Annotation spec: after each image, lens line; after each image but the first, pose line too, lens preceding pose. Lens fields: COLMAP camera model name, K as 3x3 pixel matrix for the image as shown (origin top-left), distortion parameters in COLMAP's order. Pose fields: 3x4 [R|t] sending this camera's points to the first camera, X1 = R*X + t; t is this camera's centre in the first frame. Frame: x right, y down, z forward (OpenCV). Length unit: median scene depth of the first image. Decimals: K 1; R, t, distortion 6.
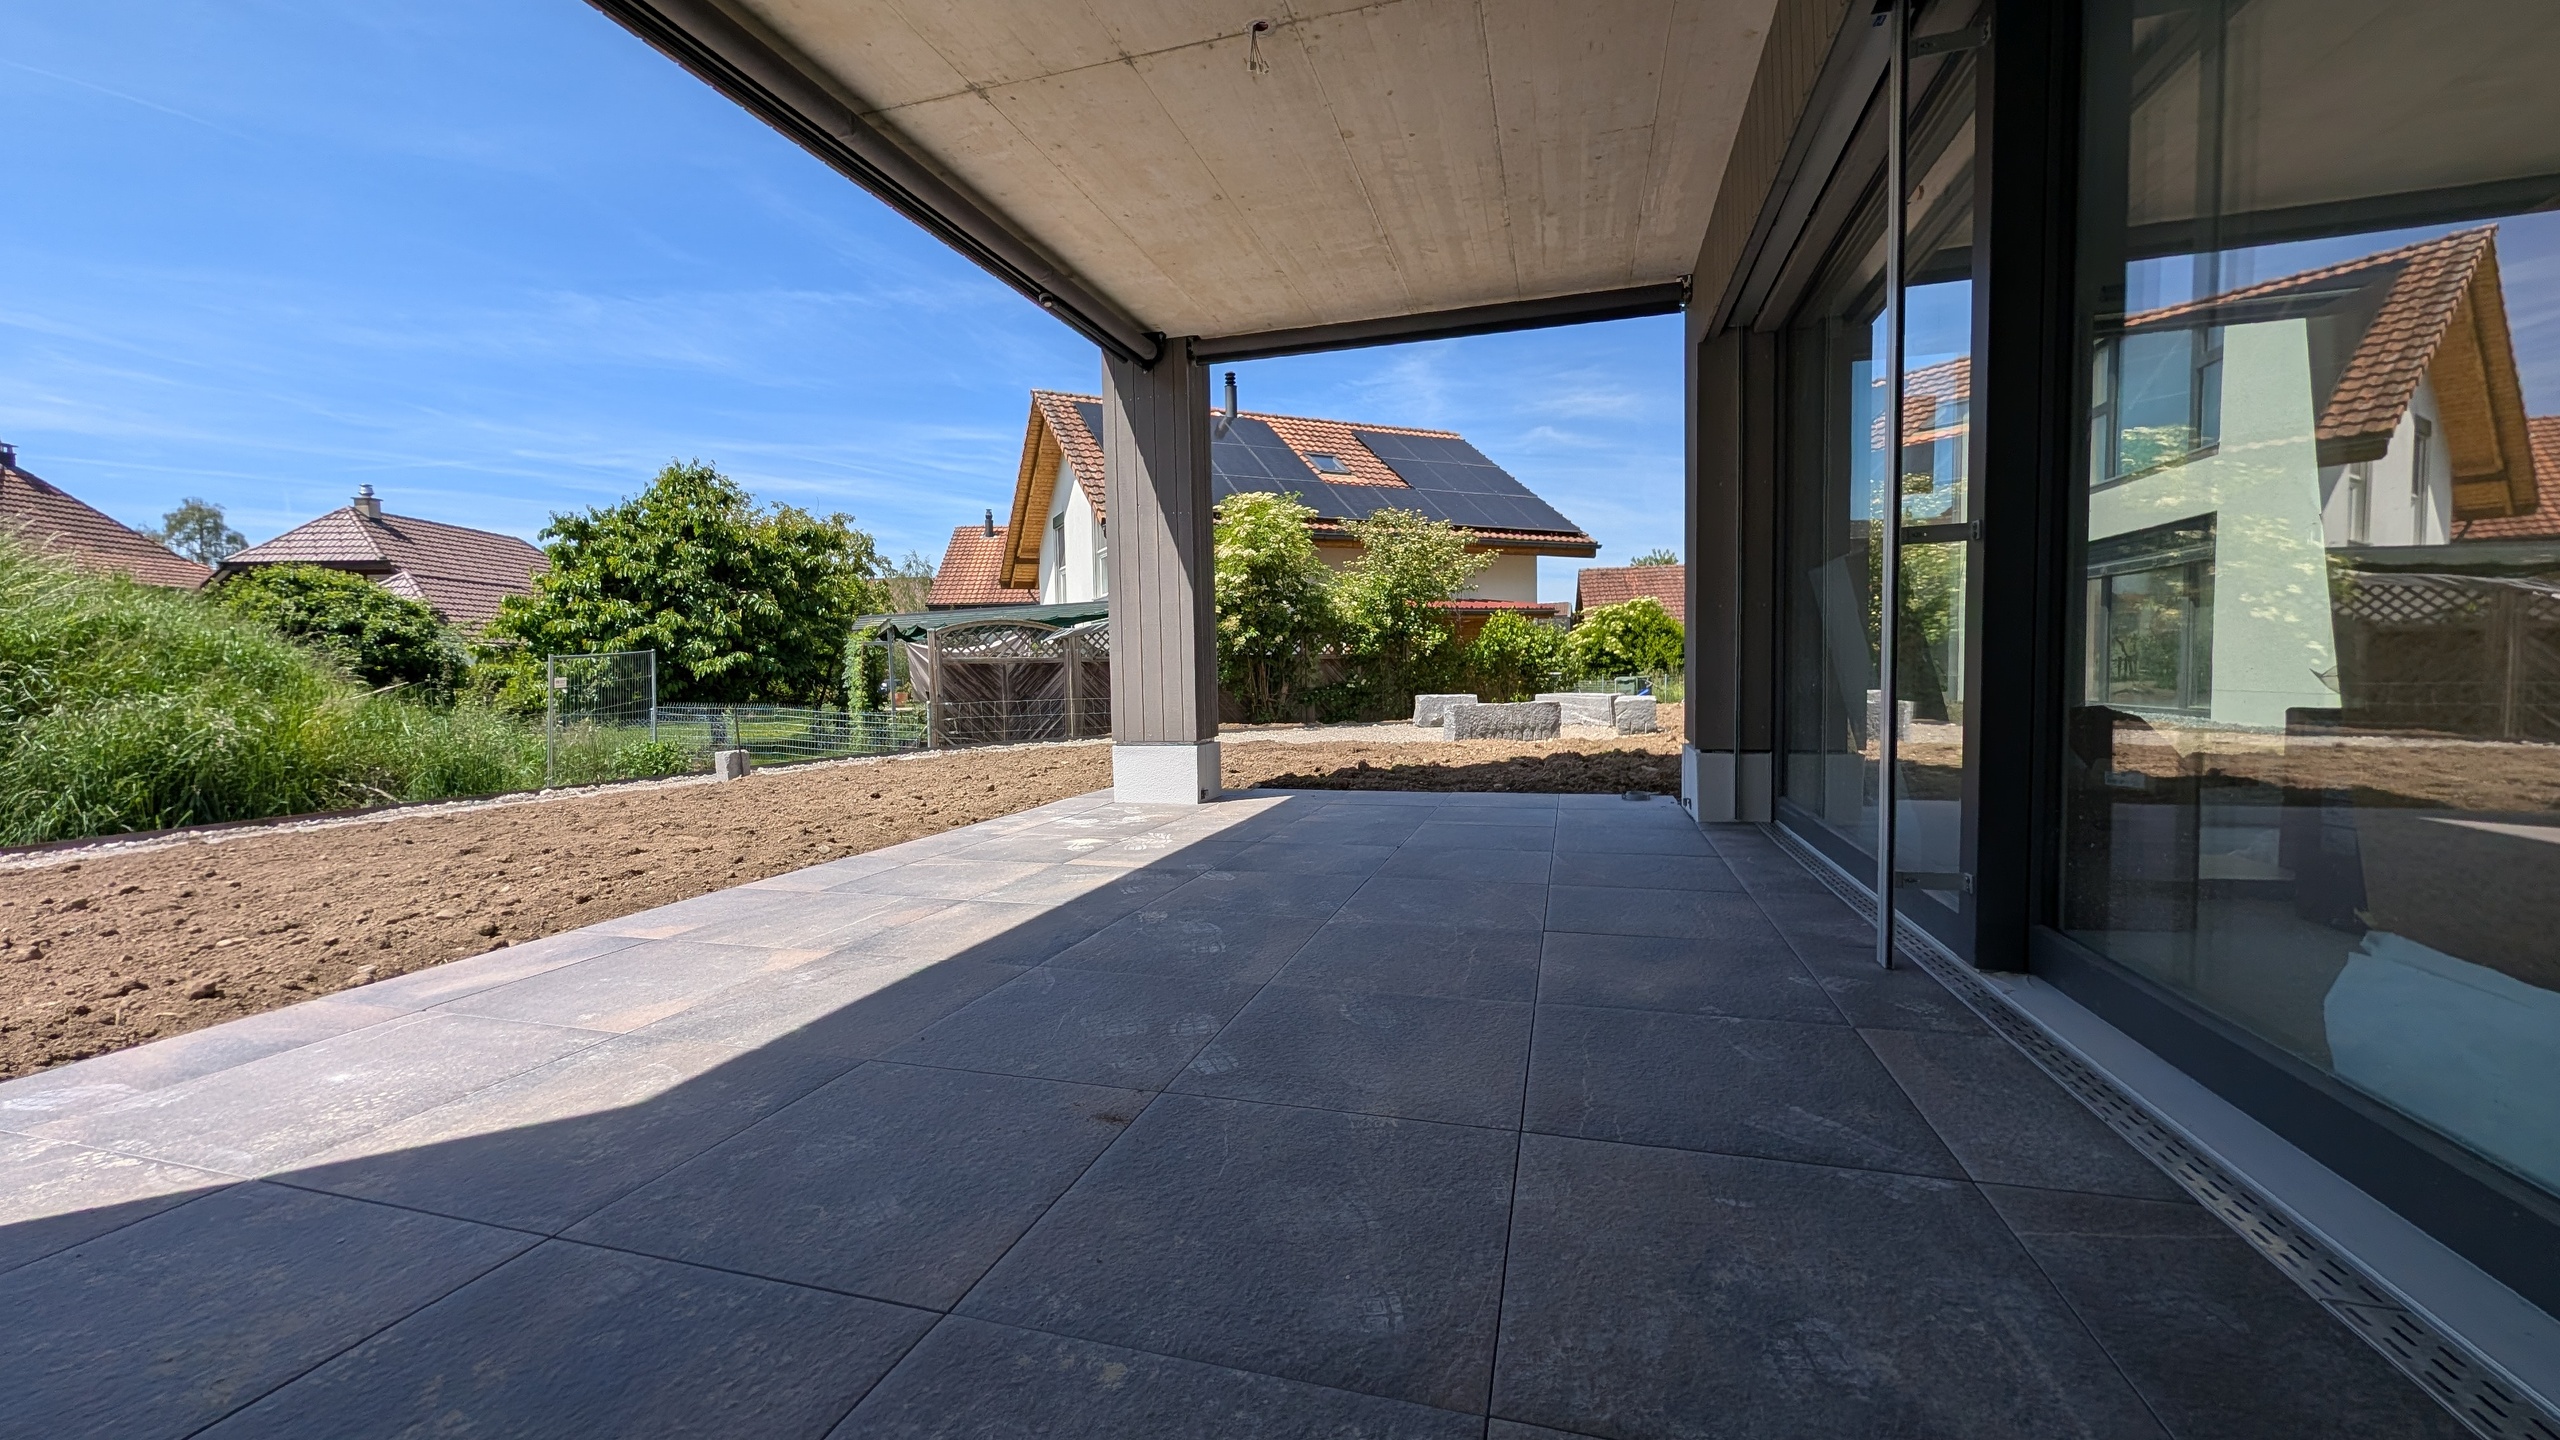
lens RADIAL K [[981.2, 0, 1279.9], [0, 981.2, 725.9], [0, 0, 1]] dist [-0.001037, -0.000090]
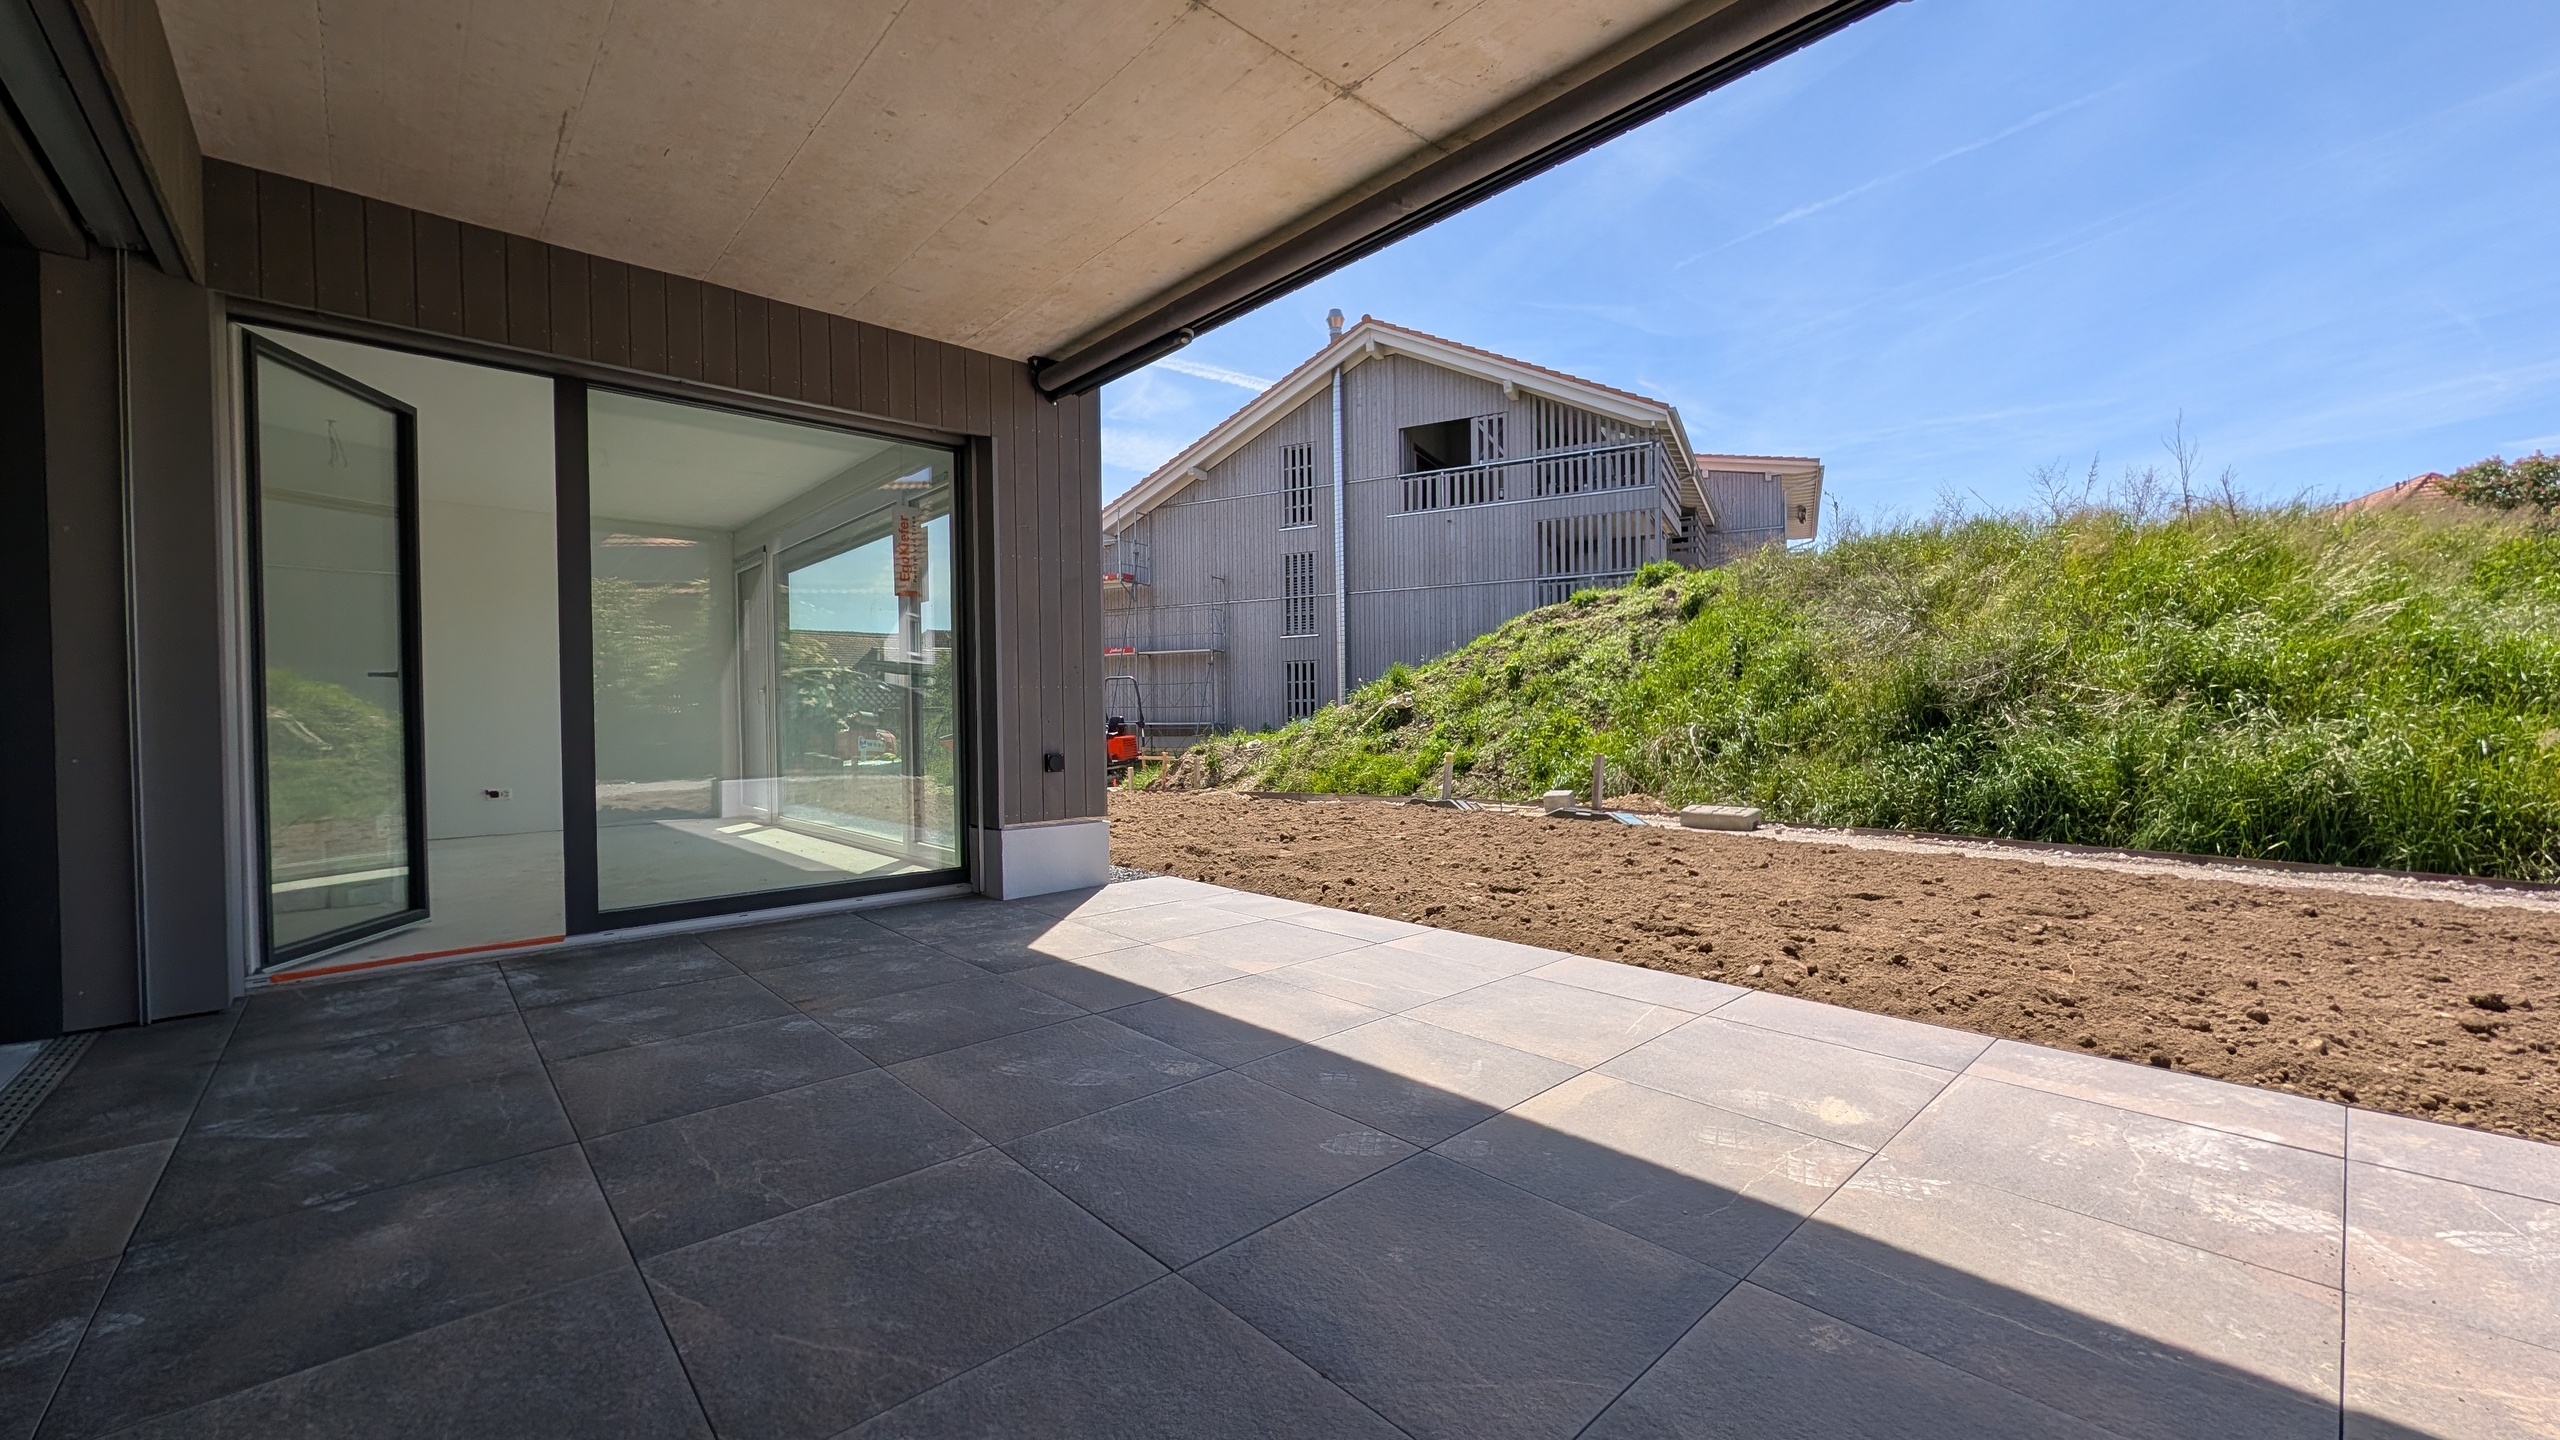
lens RADIAL K [[981.2, 0, 1279.9], [0, 981.2, 725.9], [0, 0, 1]] dist [-0.001037, -0.000090]
pose [[-0.515124, 0.036732, -0.856328, 0.274899], [-0.024947, 0.998015, 0.057817, -0.073139], [0.856752, 0.051146, -0.513185, 0.794596]]
